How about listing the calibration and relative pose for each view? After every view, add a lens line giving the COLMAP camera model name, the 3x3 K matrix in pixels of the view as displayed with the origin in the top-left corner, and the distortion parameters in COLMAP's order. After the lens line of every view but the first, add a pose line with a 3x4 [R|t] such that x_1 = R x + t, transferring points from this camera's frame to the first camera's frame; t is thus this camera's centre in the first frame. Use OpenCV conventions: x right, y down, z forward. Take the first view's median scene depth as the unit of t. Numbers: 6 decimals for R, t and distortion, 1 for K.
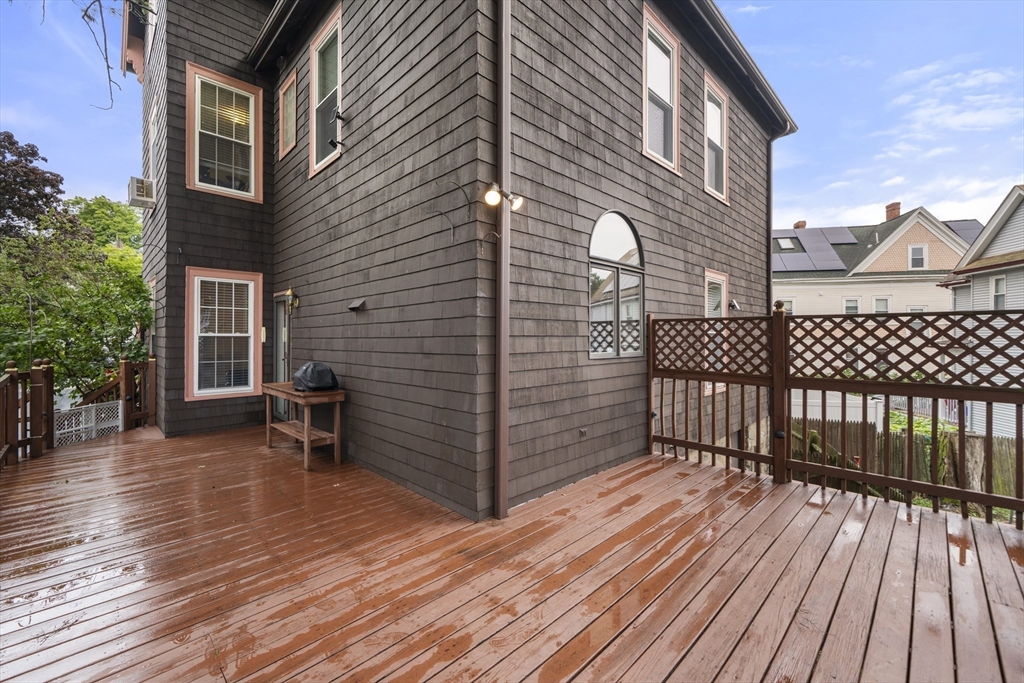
lens RADIAL K [[421.7, 0, 510.3], [0, 421.7, 336.3], [0, 0, 1]] dist [-0.001770, 0.000112]
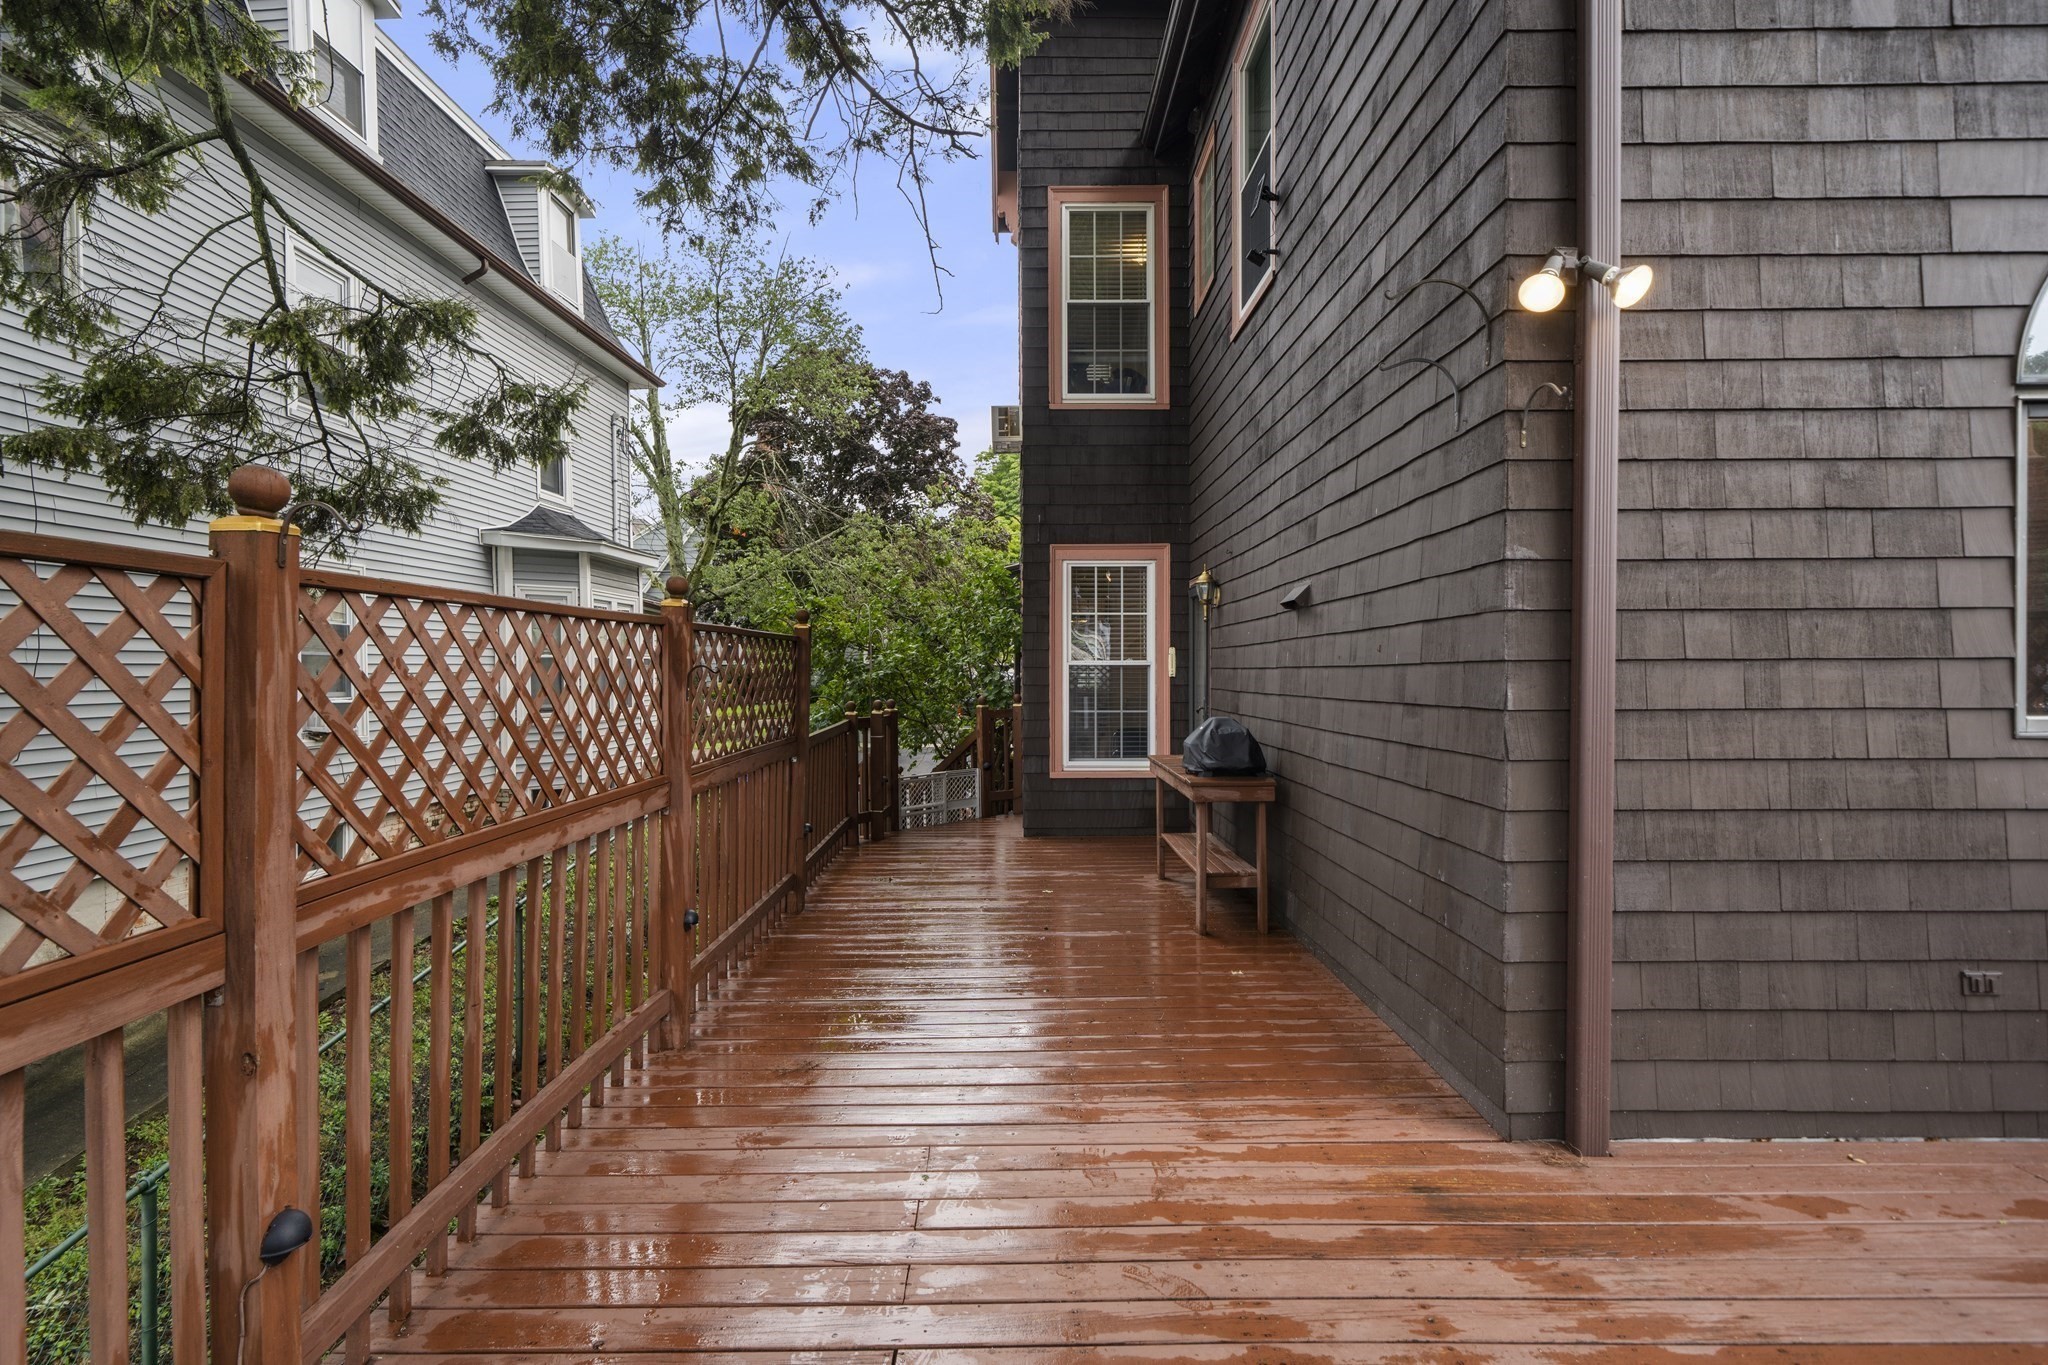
lens RADIAL K [[957.5, 0, 1021.1], [0, 957.5, 679.7], [0, 0, 1]] dist [-0.002315, 0.000824]
pose [[0.710466, 0.005606, -0.703709, 0.170111], [0.005721, 0.999889, 0.013741, 0.000979], [0.703709, -0.013788, 0.710355, 0.048581]]
